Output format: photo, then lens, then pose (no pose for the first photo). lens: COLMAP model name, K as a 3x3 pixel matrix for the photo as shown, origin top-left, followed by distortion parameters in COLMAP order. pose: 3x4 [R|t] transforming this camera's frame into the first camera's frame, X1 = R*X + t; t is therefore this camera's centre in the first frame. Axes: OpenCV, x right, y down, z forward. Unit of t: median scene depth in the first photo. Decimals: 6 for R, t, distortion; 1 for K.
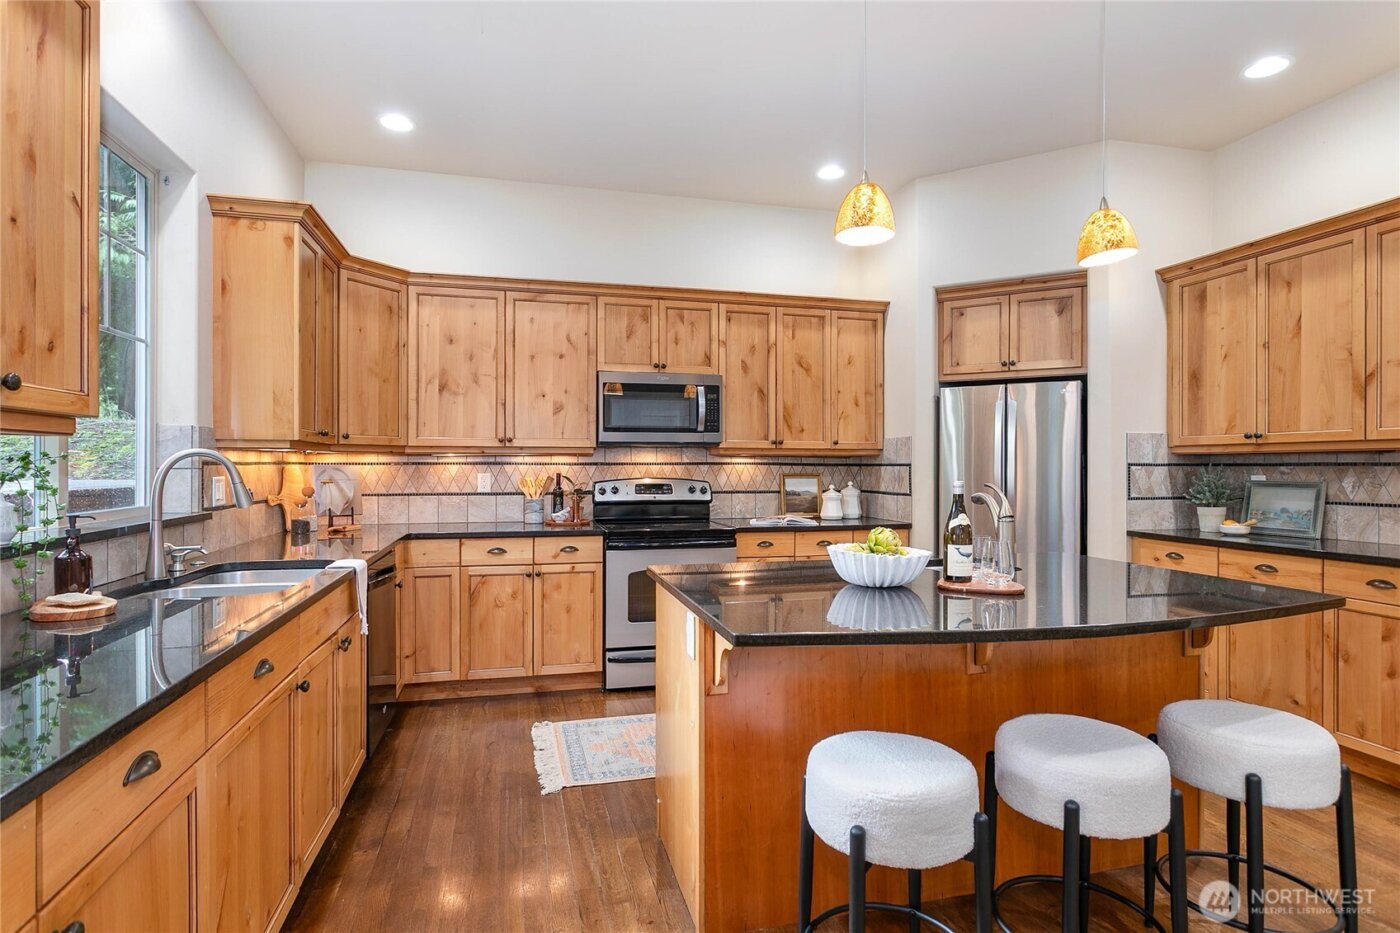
lens RADIAL K [[719.0, 0, 701.4], [0, 719.0, 463.8], [0, 0, 1]] dist [-0.011485, 0.002999]
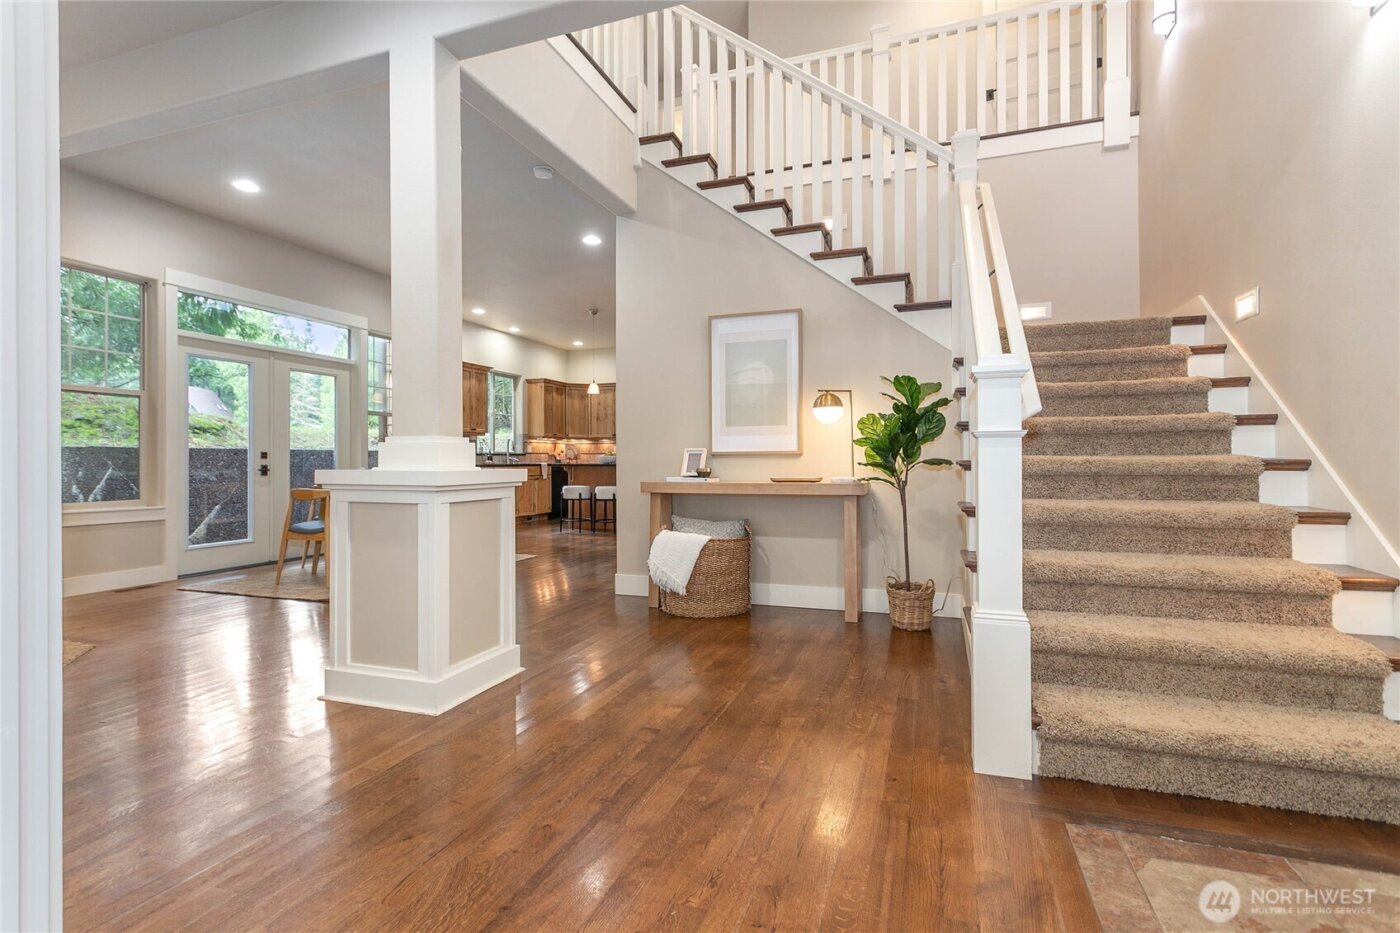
lens RADIAL K [[669.9, 0, 700.6], [0, 669.9, 458.6], [0, 0, 1]] dist [0.001707, 0.003554]
pose [[0.829550, -0.007593, -0.558381, 1.616710], [0.006767, 0.999971, -0.003545, 0.079651], [0.558392, -0.000838, 0.829577, -1.165467]]
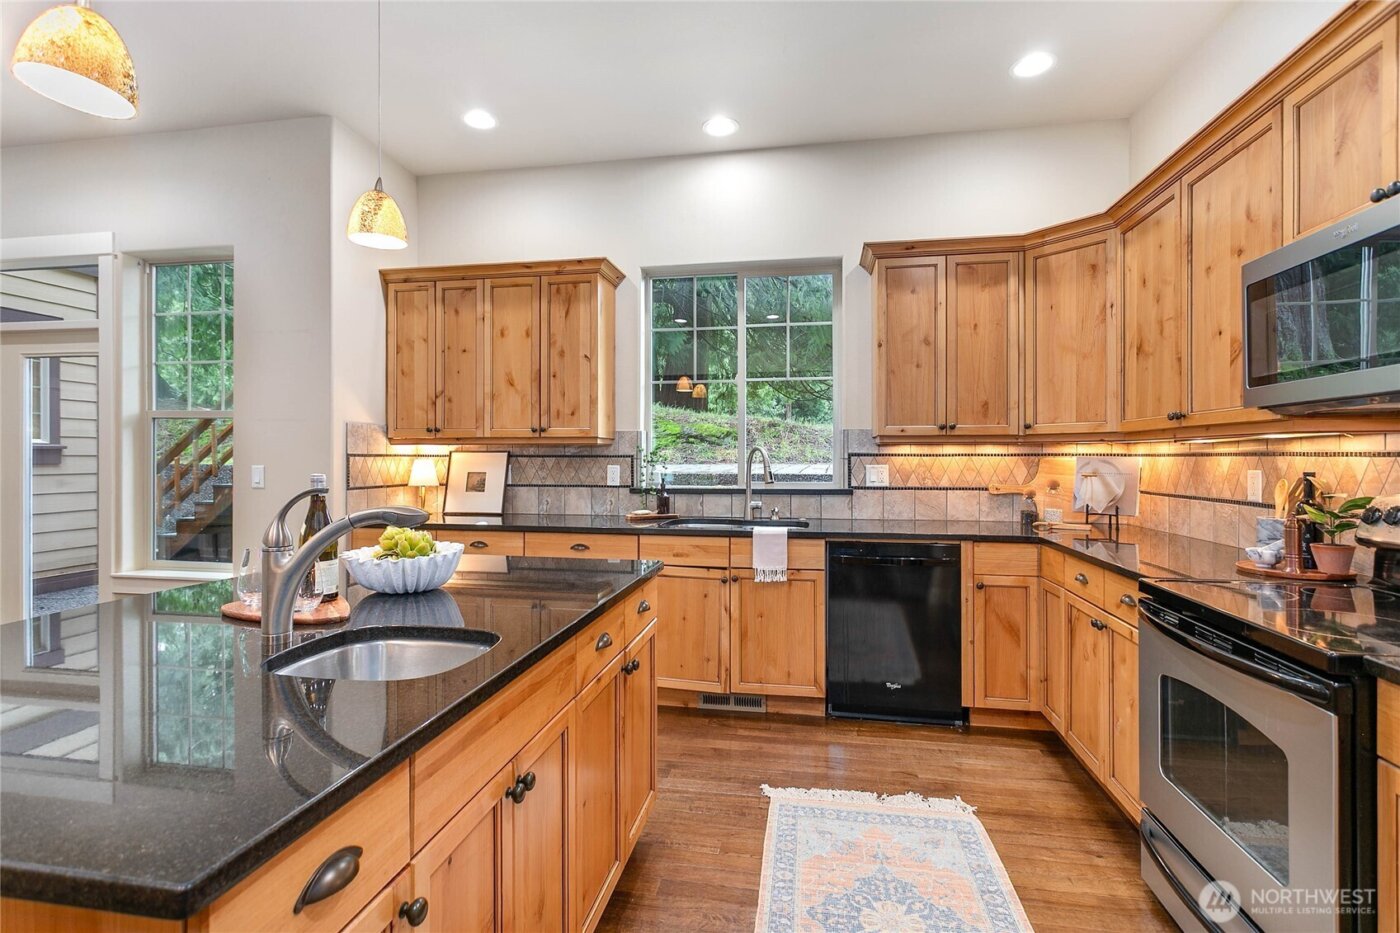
lens RADIAL K [[669.9, 0, 695.9], [0, 669.9, 456.3], [0, 0, 1]] dist [0.001707, 0.003554]
pose [[-0.421845, -0.001222, -0.906667, 0.428242], [-0.000441, 0.999999, -0.001142, 0.002324], [0.906668, -0.000082, -0.421845, 0.847887]]
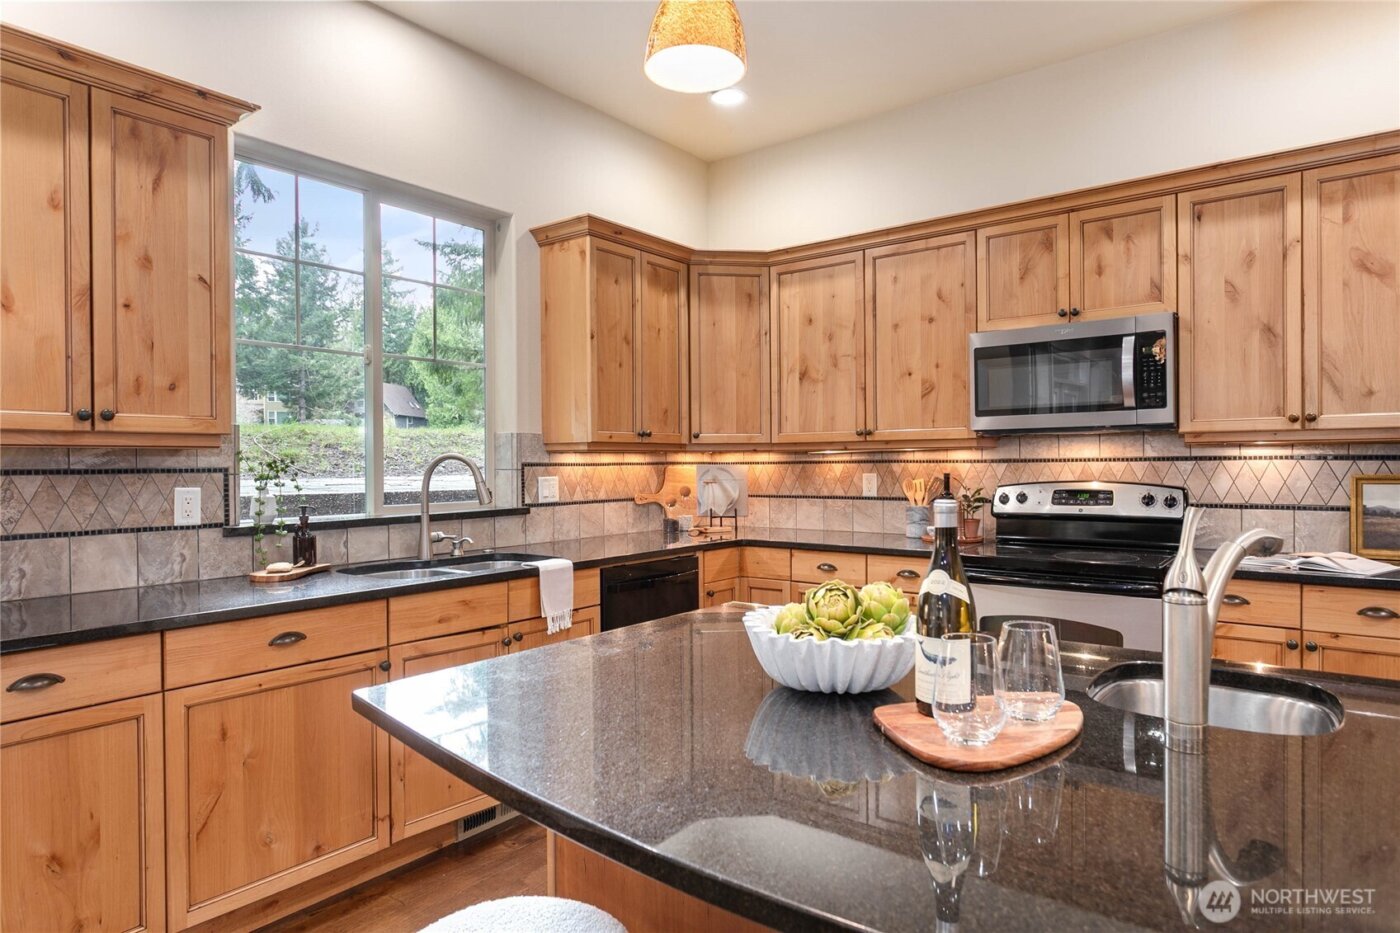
lens RADIAL K [[823.6, 0, 698.1], [0, 823.6, 468.8], [0, 0, 1]] dist [-0.004535, 0.002693]
pose [[0.612759, -0.000922, -0.790269, 0.343716], [0.009648, 0.999934, 0.006314, -0.000190], [0.790211, -0.011494, 0.612727, 0.270727]]
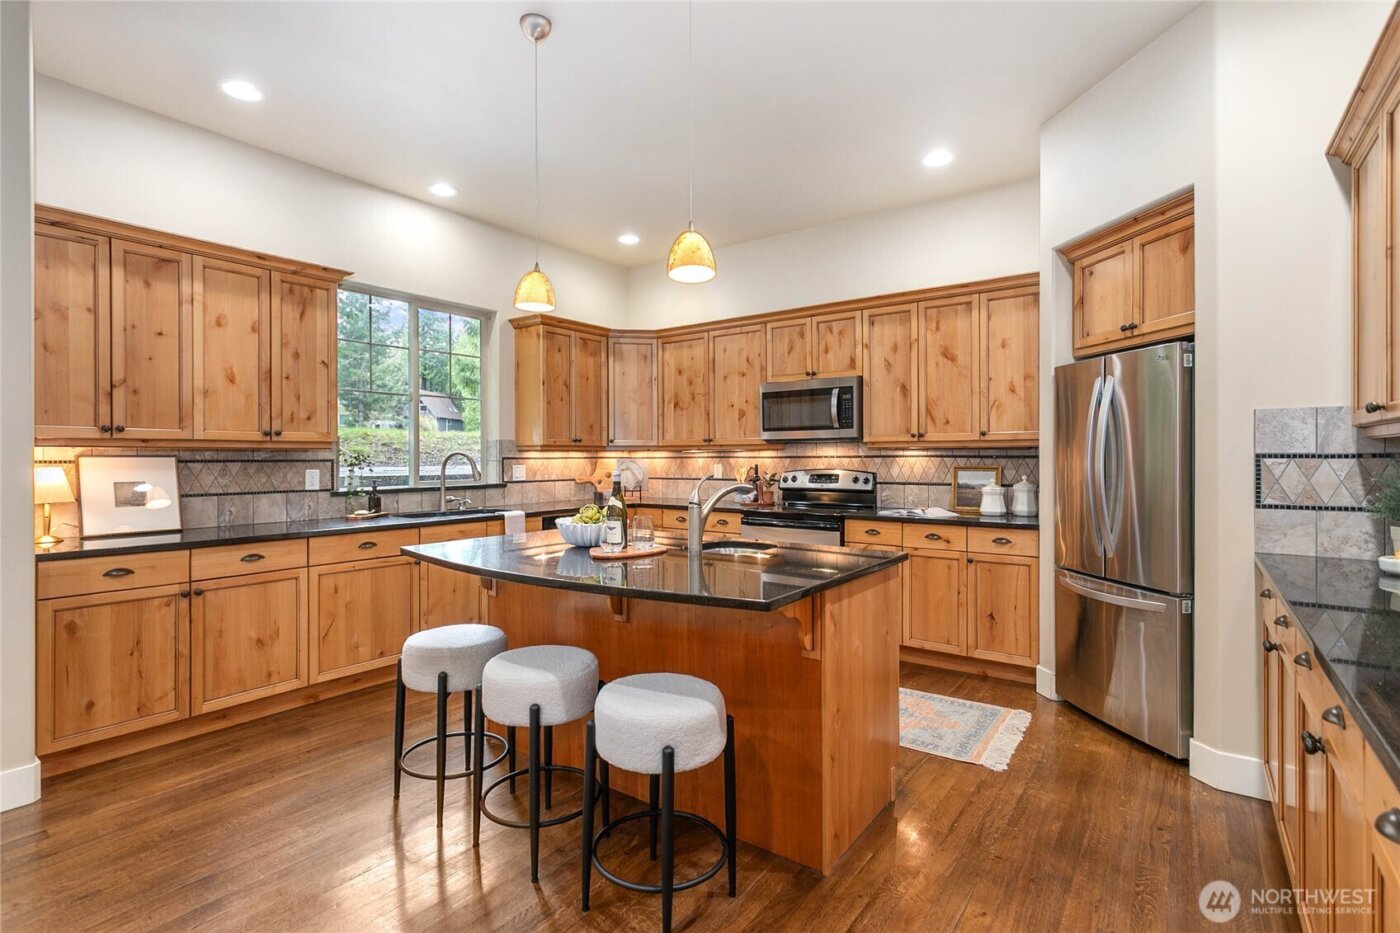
lens RADIAL K [[669.9, 0, 701.1], [0, 669.9, 458.1], [0, 0, 1]] dist [0.001707, 0.003554]
pose [[0.630308, -0.002657, -0.776341, 0.700994], [0.005421, 0.999985, 0.000978, -0.000182], [0.776326, -0.004825, 0.630313, 0.175626]]
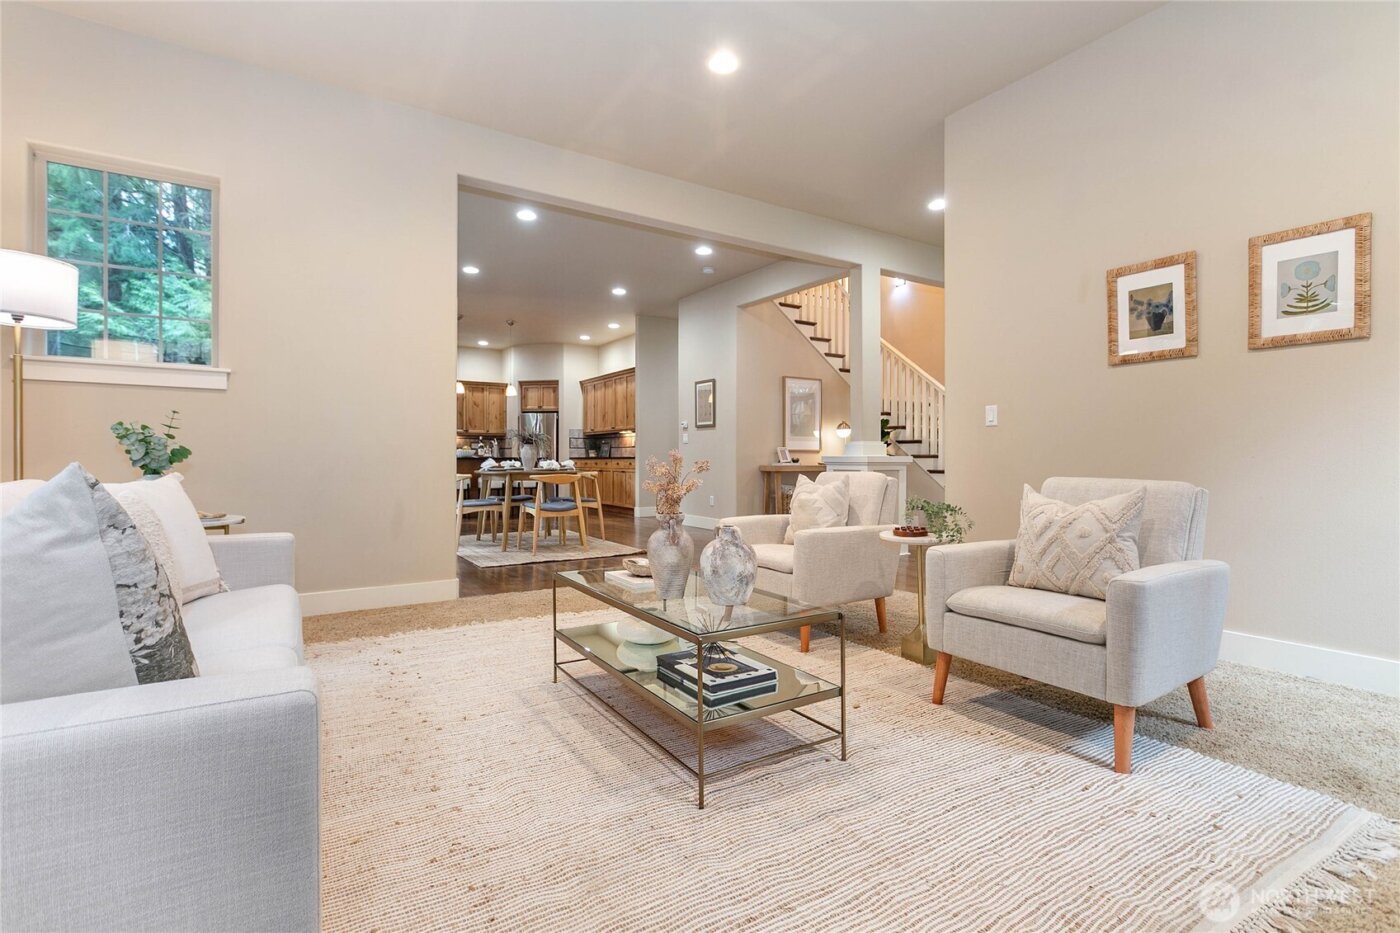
lens RADIAL K [[669.9, 0, 701.9], [0, 669.9, 461.8], [0, 0, 1]] dist [0.001707, 0.003554]
pose [[0.951337, -0.002277, 0.308143, 0.194010], [0.000828, 0.999988, 0.004835, 0.092419], [-0.308150, -0.004345, 0.951328, -2.072773]]
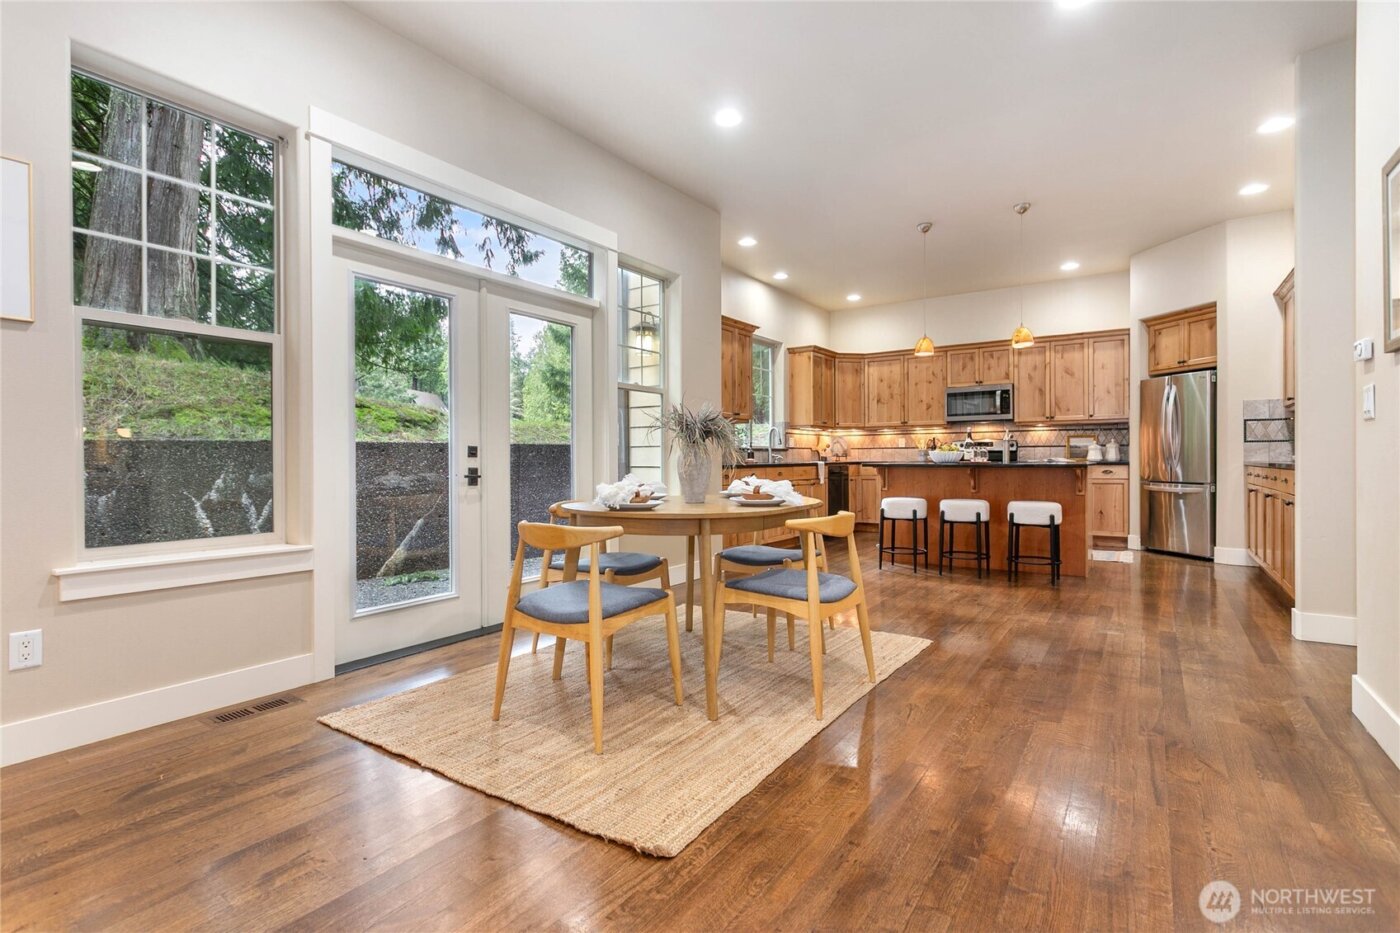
lens RADIAL K [[669.9, 0, 694.7], [0, 669.9, 461.2], [0, 0, 1]] dist [0.001707, 0.003554]
pose [[0.654857, -0.001563, -0.755751, 0.853997], [0.007103, 0.999966, 0.004087, 0.071683], [0.755719, -0.008044, 0.654847, -0.834372]]
